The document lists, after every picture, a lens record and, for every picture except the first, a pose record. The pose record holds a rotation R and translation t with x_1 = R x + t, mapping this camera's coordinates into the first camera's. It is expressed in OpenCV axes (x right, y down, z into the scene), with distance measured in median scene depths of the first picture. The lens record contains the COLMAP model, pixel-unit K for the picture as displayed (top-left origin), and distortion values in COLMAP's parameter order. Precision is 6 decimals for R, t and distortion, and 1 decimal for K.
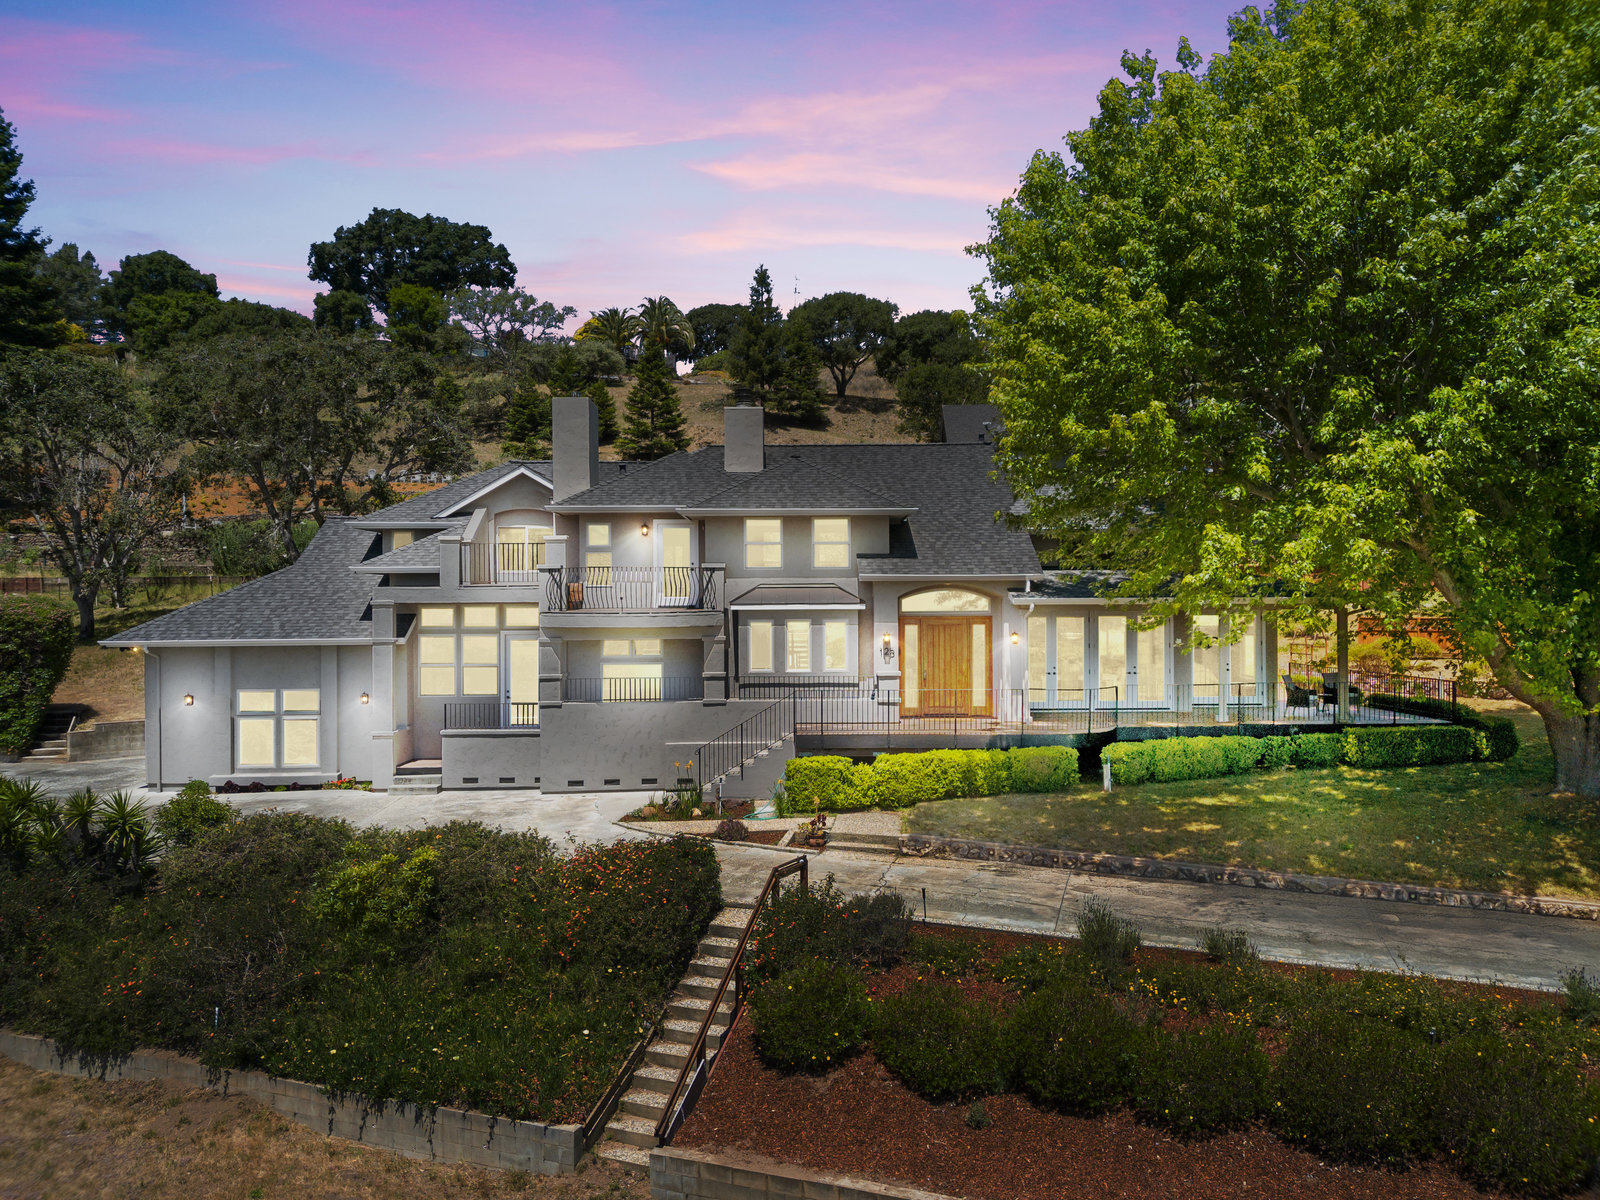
lens RADIAL K [[1200.4, 0, 810.3], [0, 1200.4, 605.2], [0, 0, 1]] dist [0.082746, -0.118637]
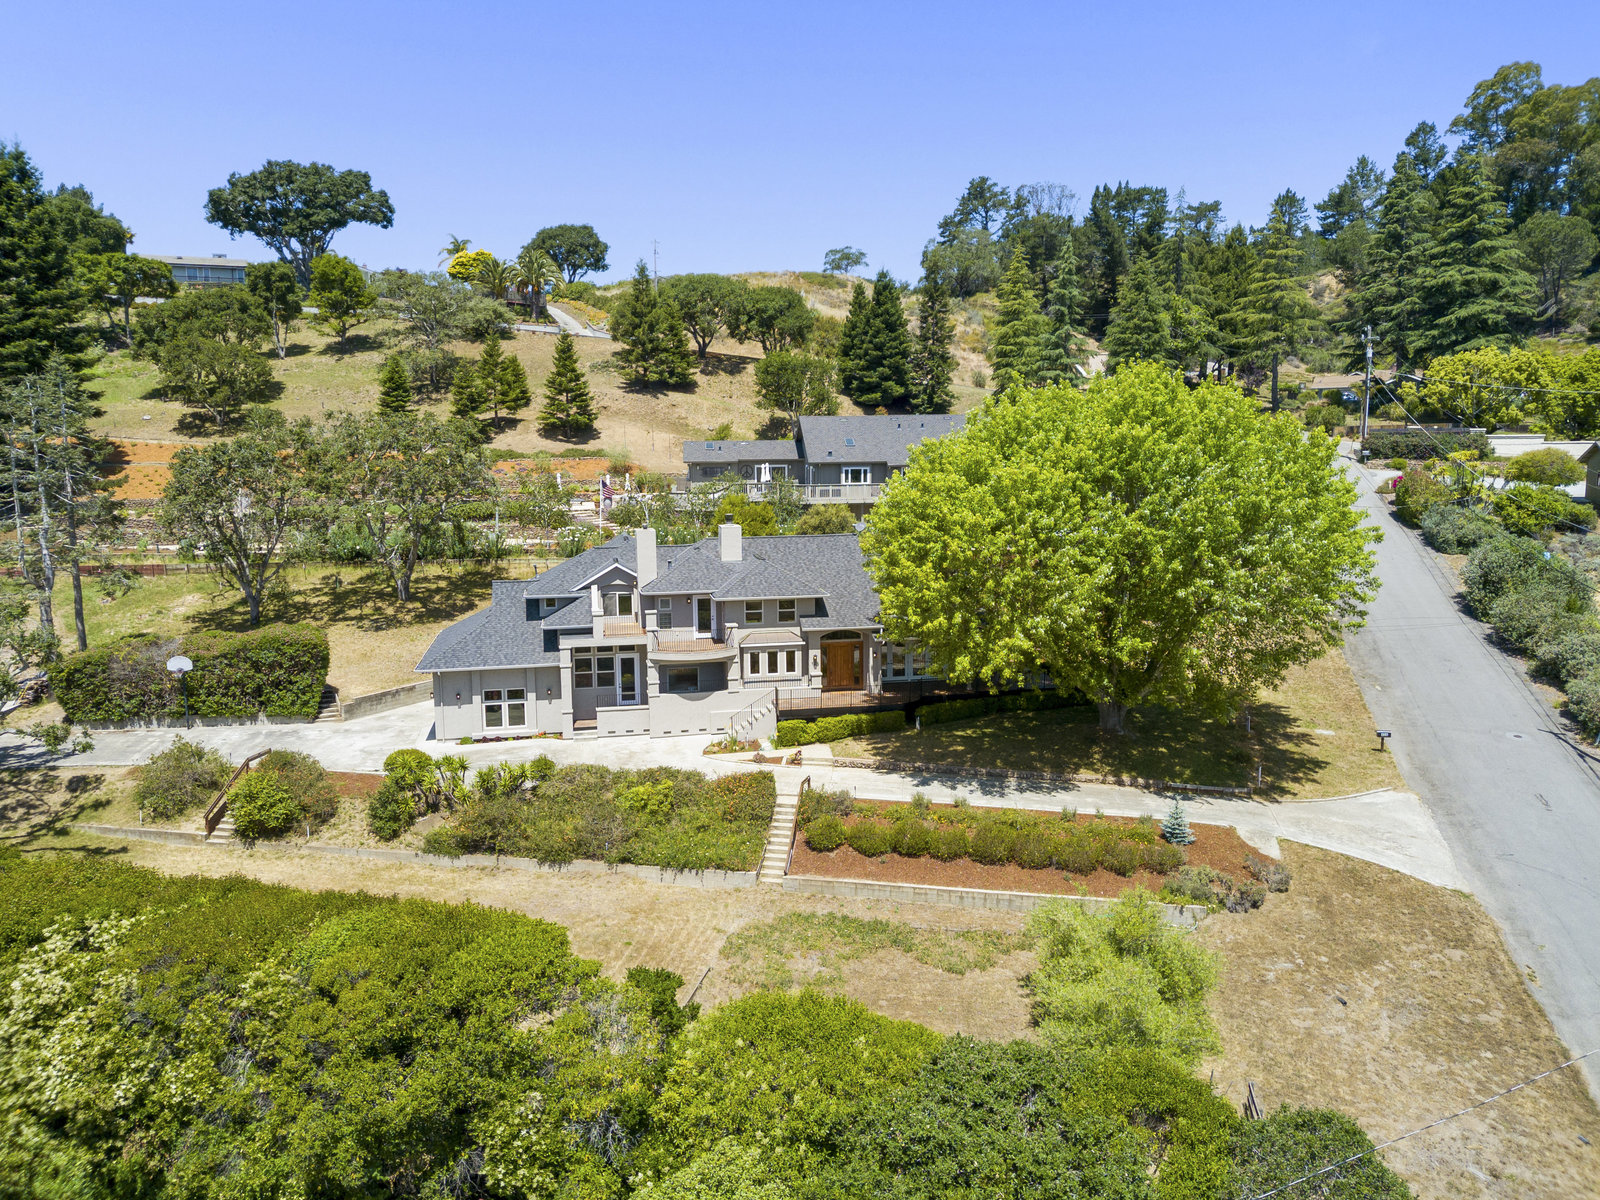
lens RADIAL K [[1200.4, 0, 810.3], [0, 1200.4, 605.2], [0, 0, 1]] dist [0.082746, -0.118637]
pose [[0.985914, -0.028530, 0.164801, -0.314126], [0.004636, 0.989627, 0.143588, -0.398259], [-0.167188, -0.140802, 0.975819, -1.118647]]
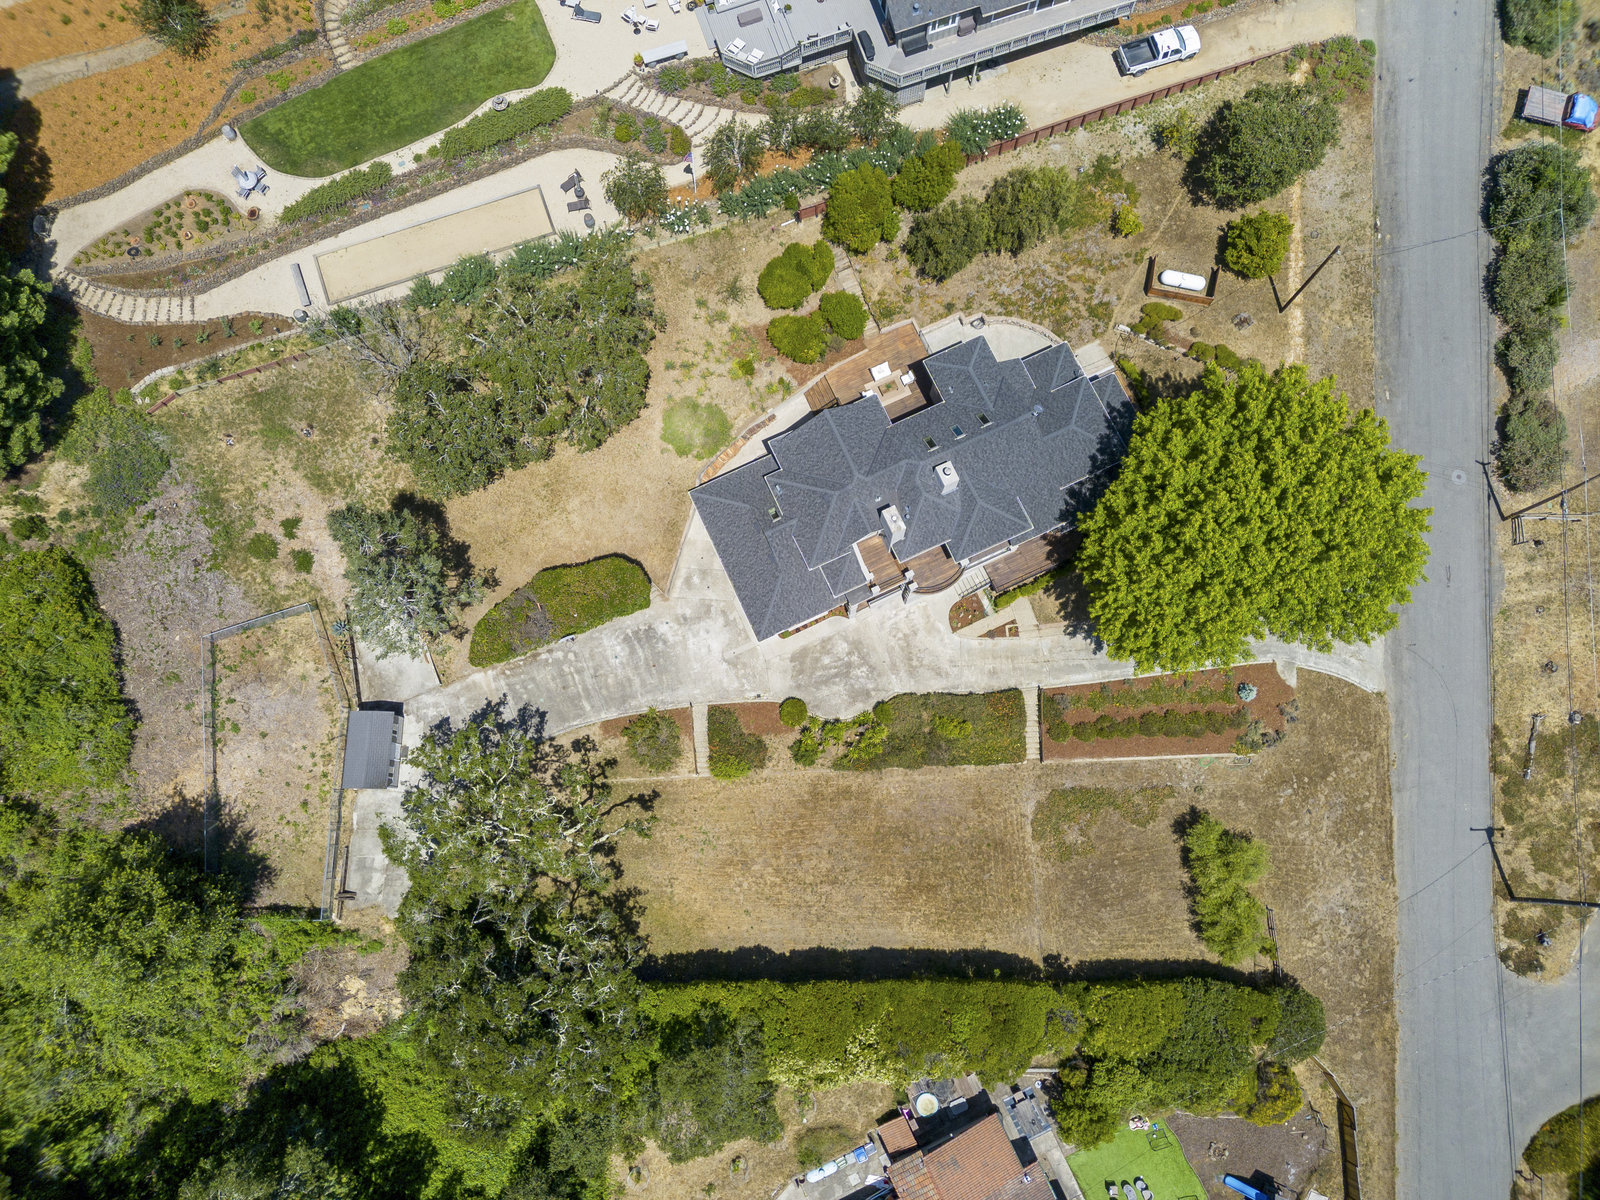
lens RADIAL K [[1200.4, 0, 810.3], [0, 1200.4, 605.2], [0, 0, 1]] dist [0.082746, -0.118637]
pose [[0.917746, -0.387445, 0.087339, -0.781407], [-0.000733, 0.218253, 0.975892, -3.096506], [-0.397166, -0.895685, 0.200017, 0.537286]]
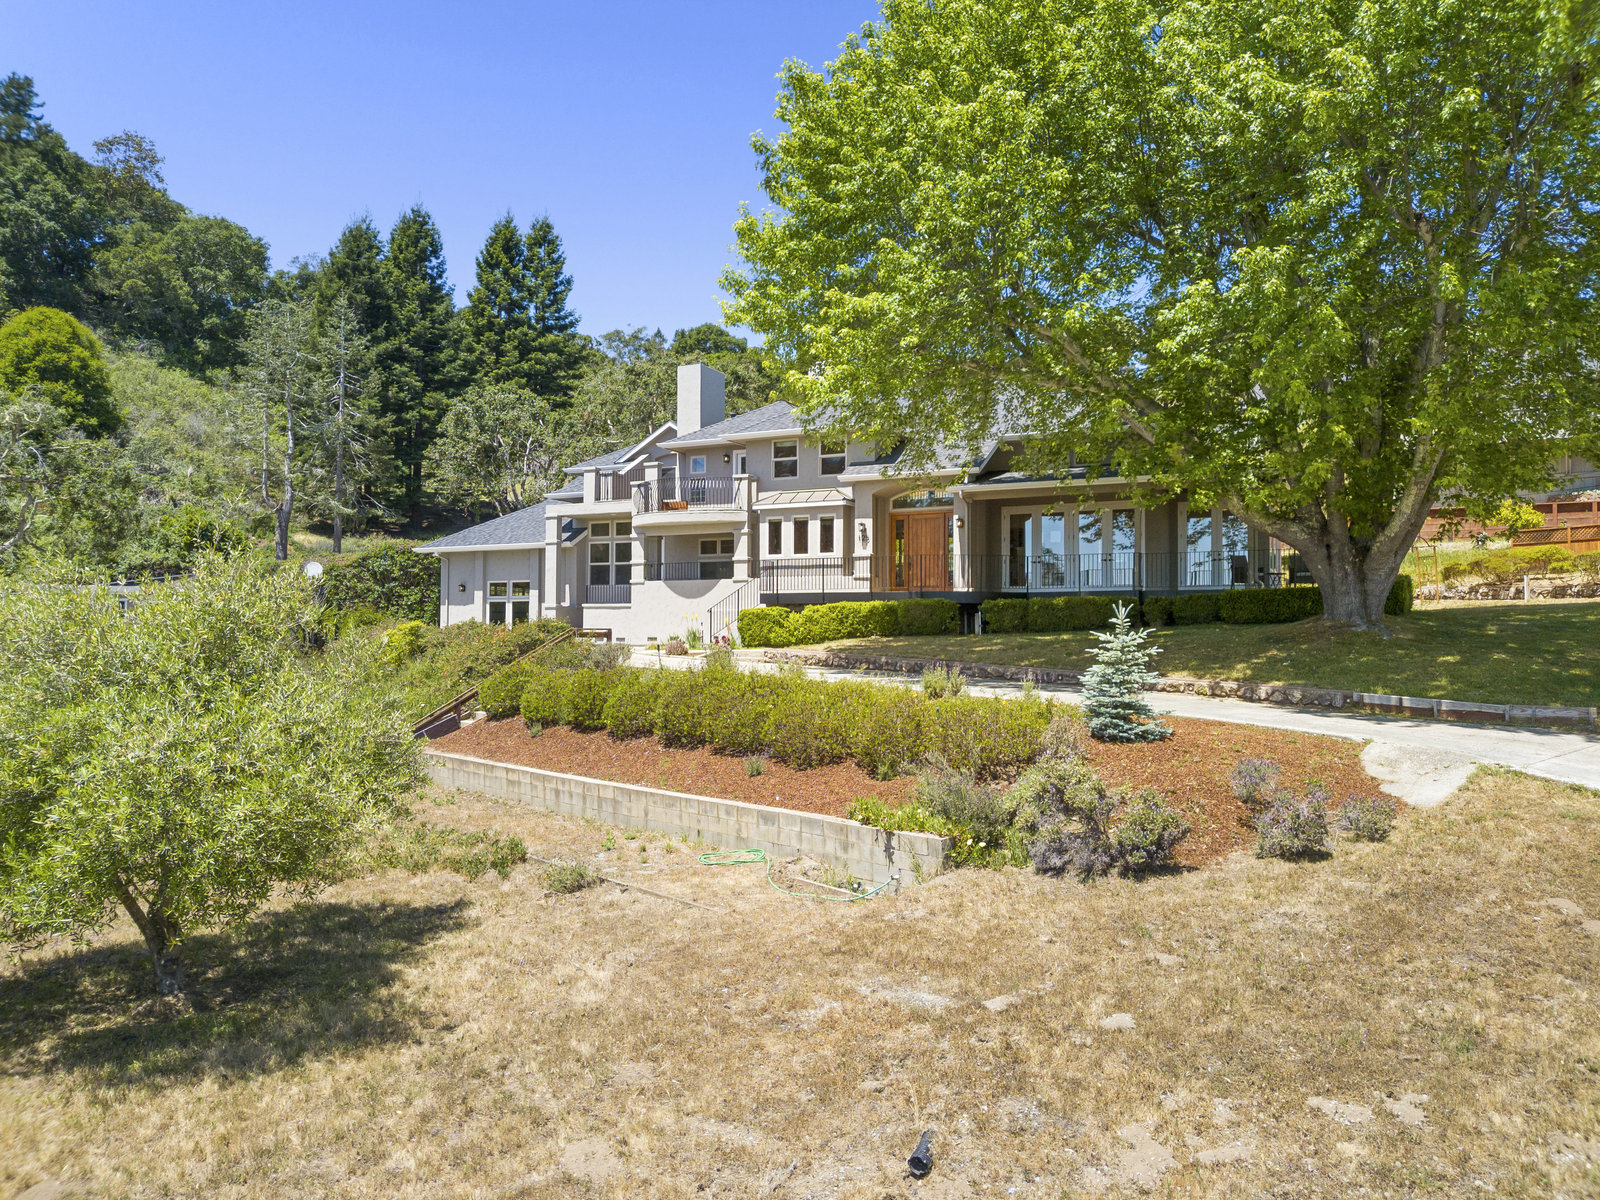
lens RADIAL K [[1200.4, 0, 810.3], [0, 1200.4, 605.2], [0, 0, 1]] dist [0.082746, -0.118637]
pose [[0.883072, -0.005575, -0.469204, 0.671821], [-0.010277, 0.999460, -0.031217, 0.165412], [0.469125, 0.032389, 0.882538, -0.140675]]
